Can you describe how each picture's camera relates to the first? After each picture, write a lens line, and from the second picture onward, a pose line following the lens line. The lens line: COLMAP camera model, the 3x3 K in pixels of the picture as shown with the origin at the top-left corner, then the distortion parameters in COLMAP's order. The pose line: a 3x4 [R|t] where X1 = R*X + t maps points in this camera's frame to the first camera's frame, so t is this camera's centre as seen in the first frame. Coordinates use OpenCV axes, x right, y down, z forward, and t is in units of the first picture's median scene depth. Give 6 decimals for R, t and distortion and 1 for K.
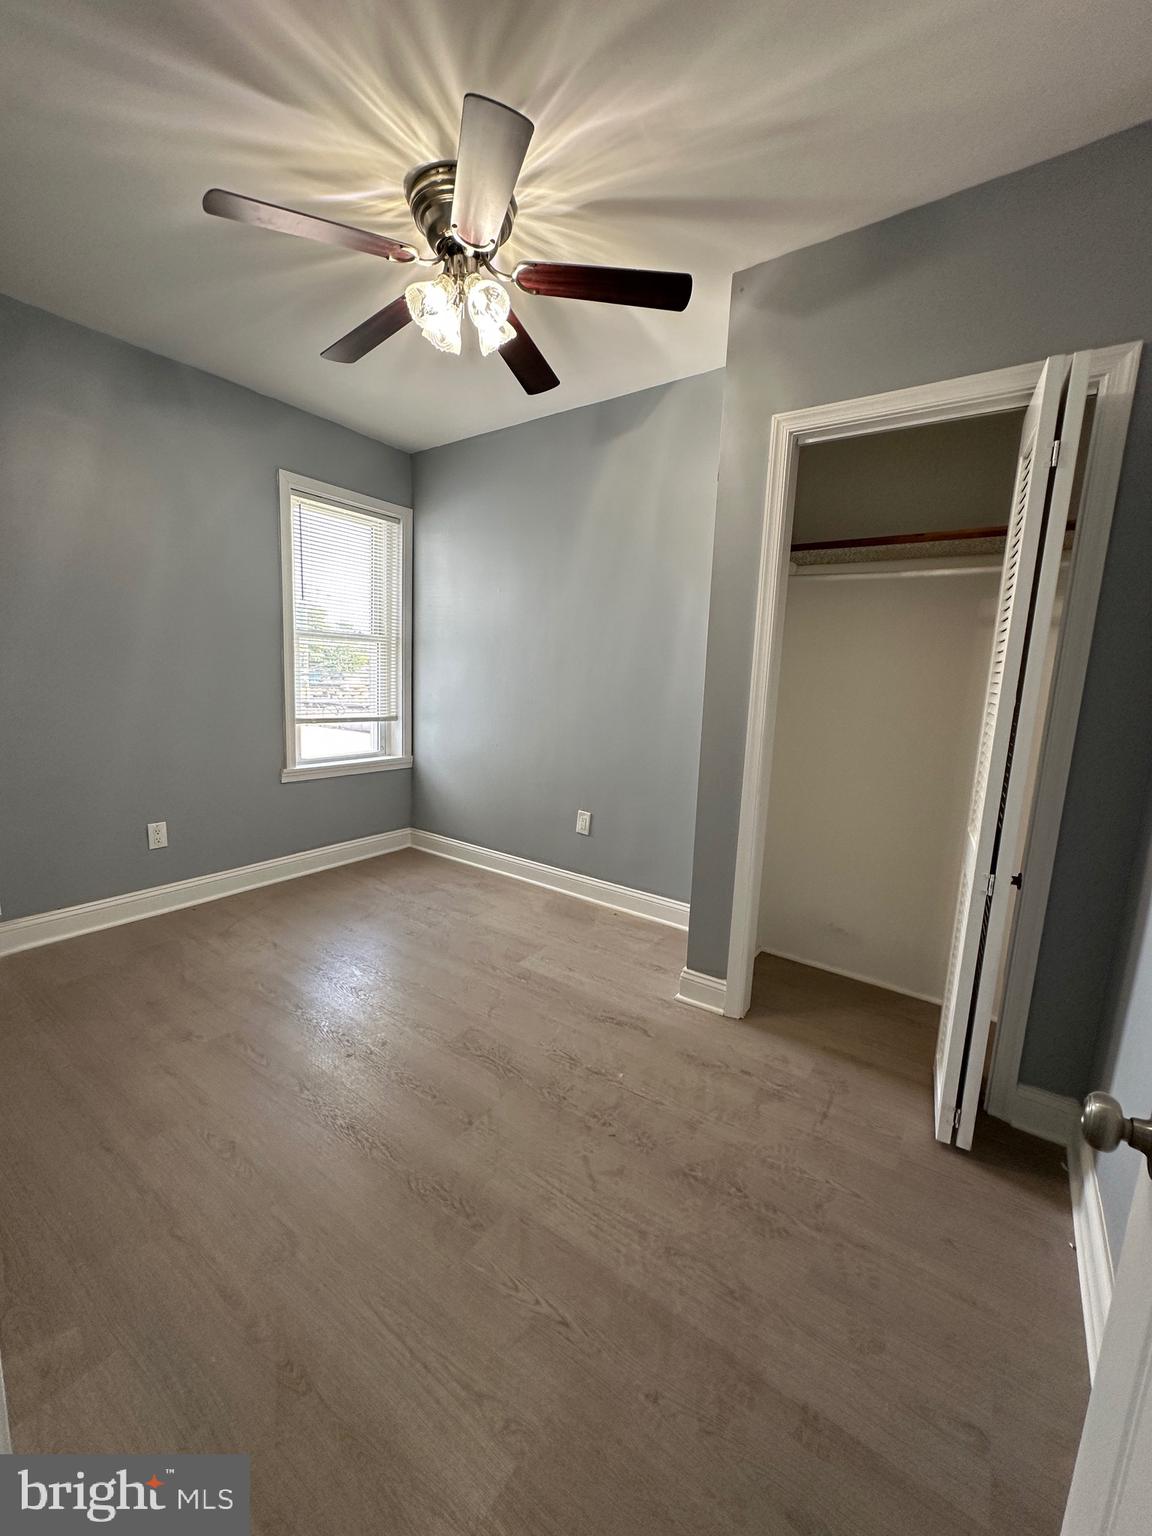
lens RADIAL K [[615.0, 0, 576.0], [0, 615.0, 768.0], [0, 0, 1]] dist [-0.003032, 0.000911]
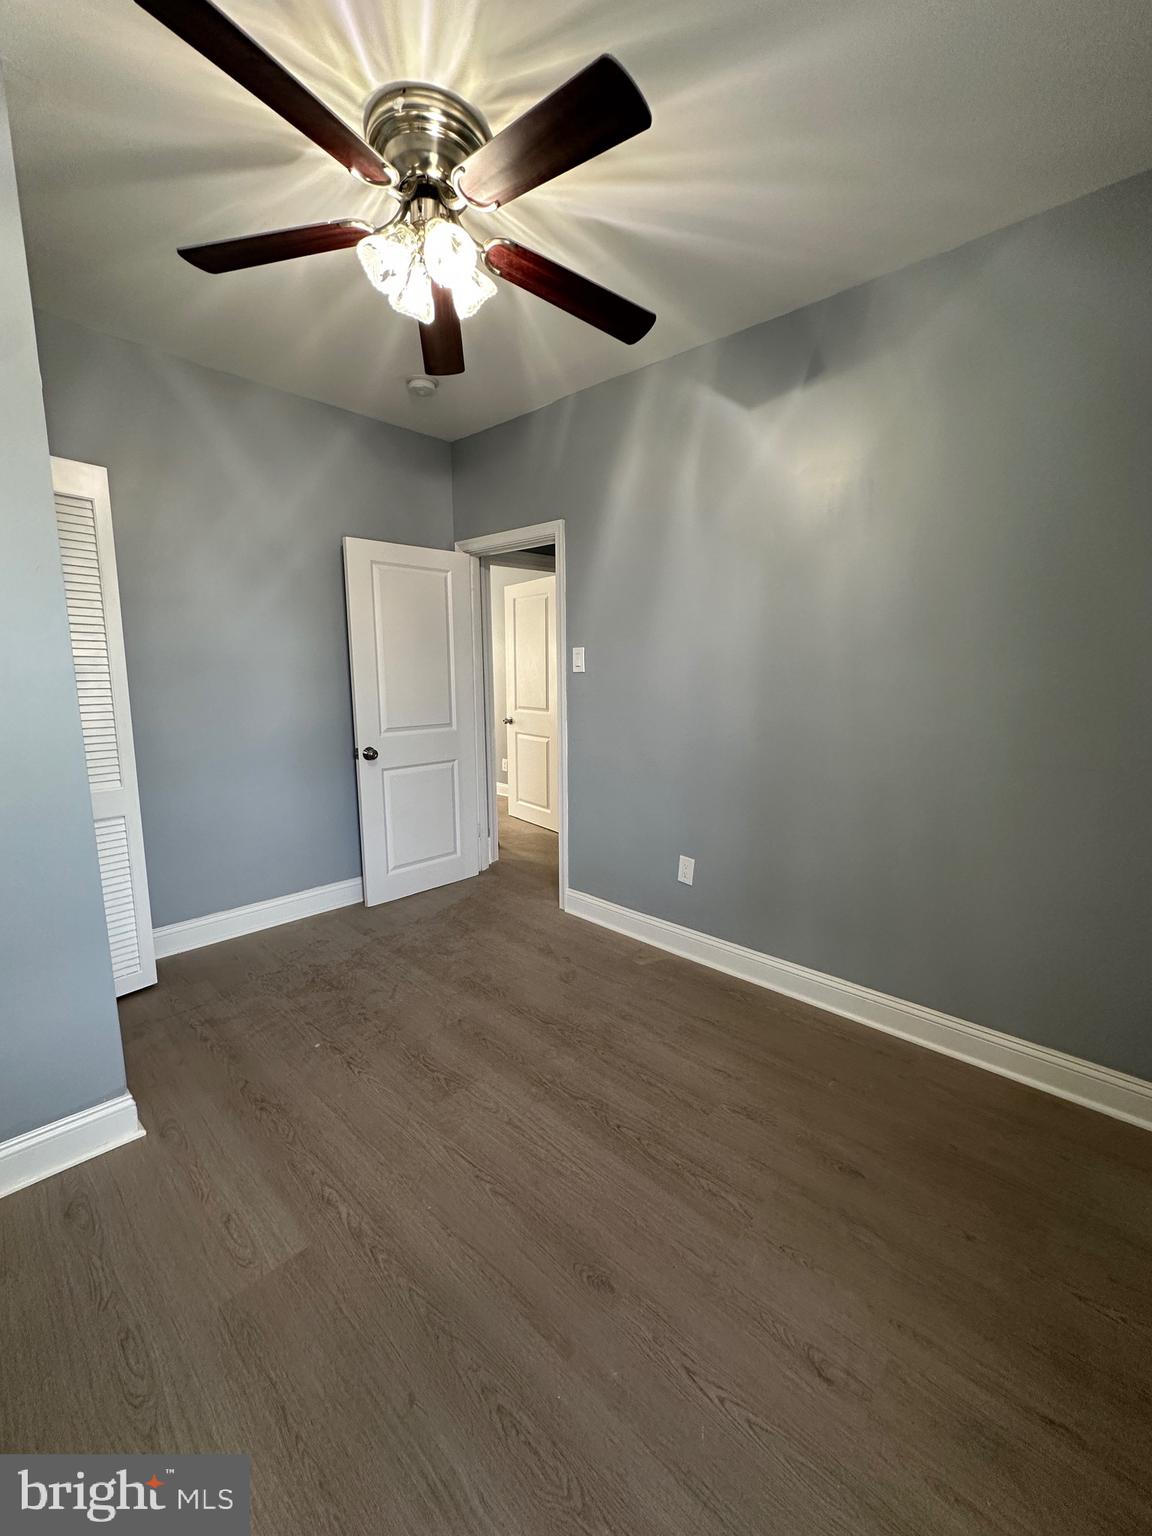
lens RADIAL K [[615.0, 0, 576.0], [0, 615.0, 768.0], [0, 0, 1]] dist [-0.003032, 0.000911]
pose [[-0.989313, -0.070480, 0.127643, -0.266202], [-0.025882, 0.946396, 0.321971, -0.181272], [-0.143493, 0.315227, -0.938105, 0.984191]]
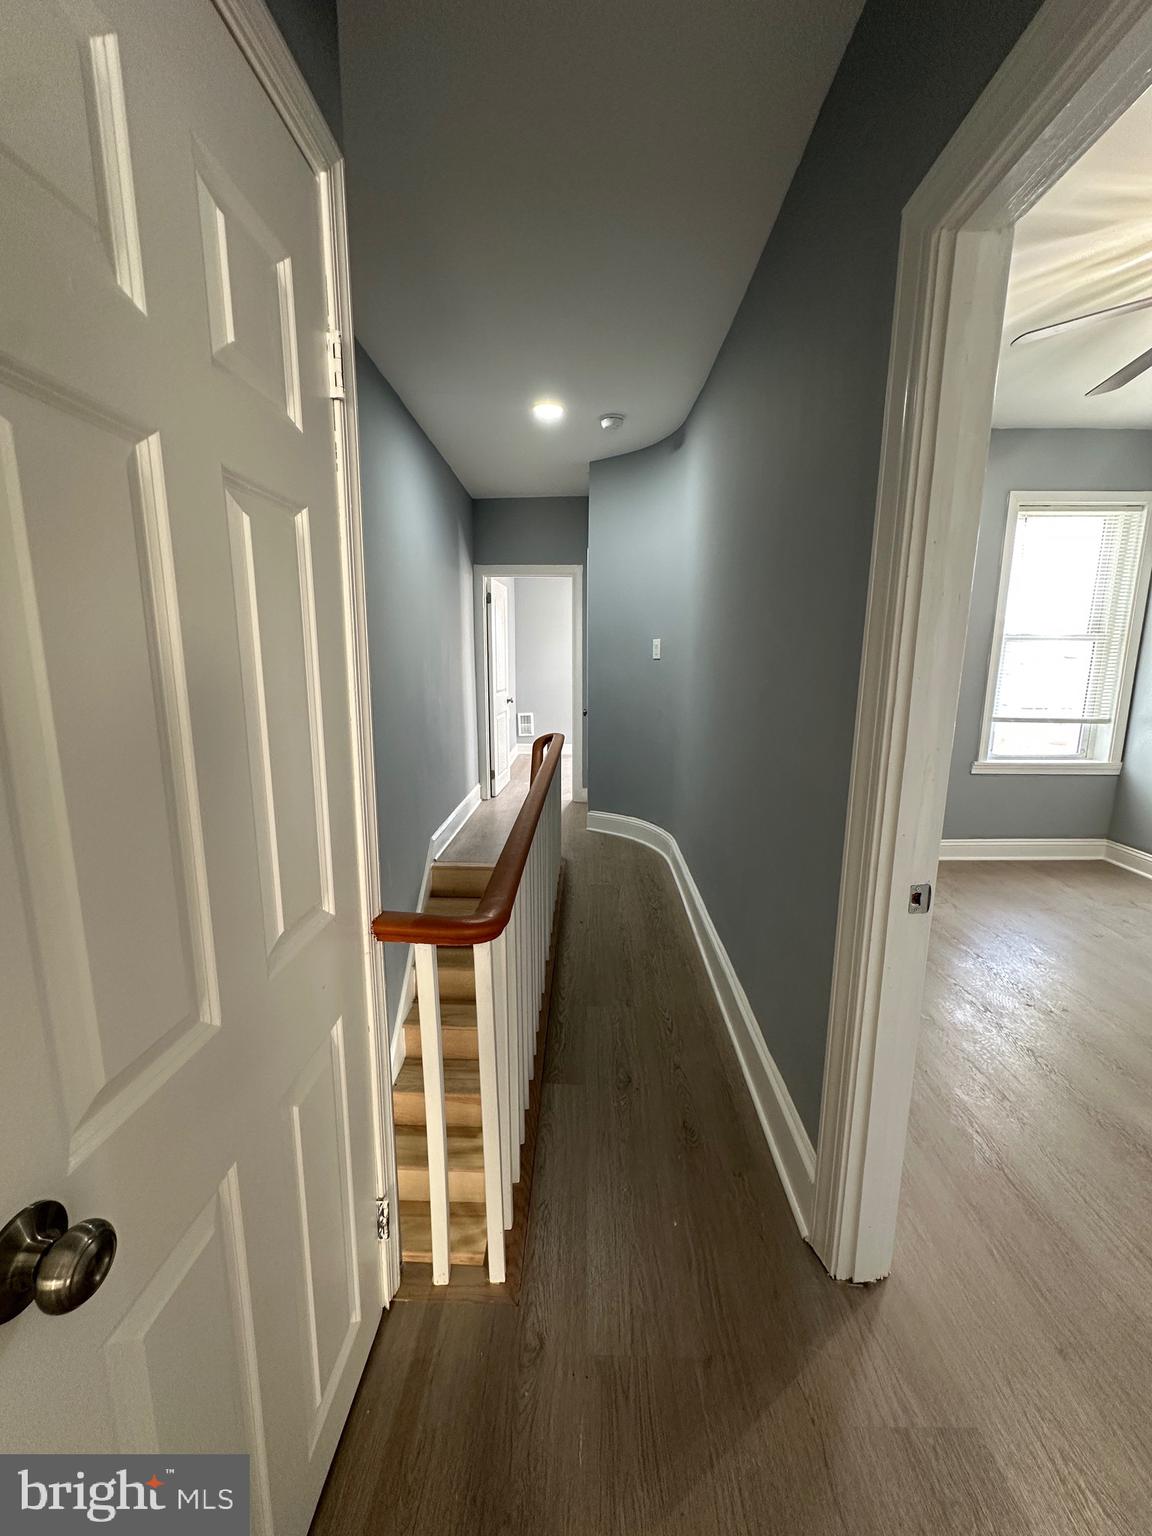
lens RADIAL K [[615.0, 0, 576.0], [0, 615.0, 768.0], [0, 0, 1]] dist [-0.003032, 0.000911]
pose [[0.564858, 0.107760, -0.818122, 0.031802], [-0.103336, 0.992869, 0.059430, 0.022498], [0.818693, 0.050972, 0.571965, -0.240865]]
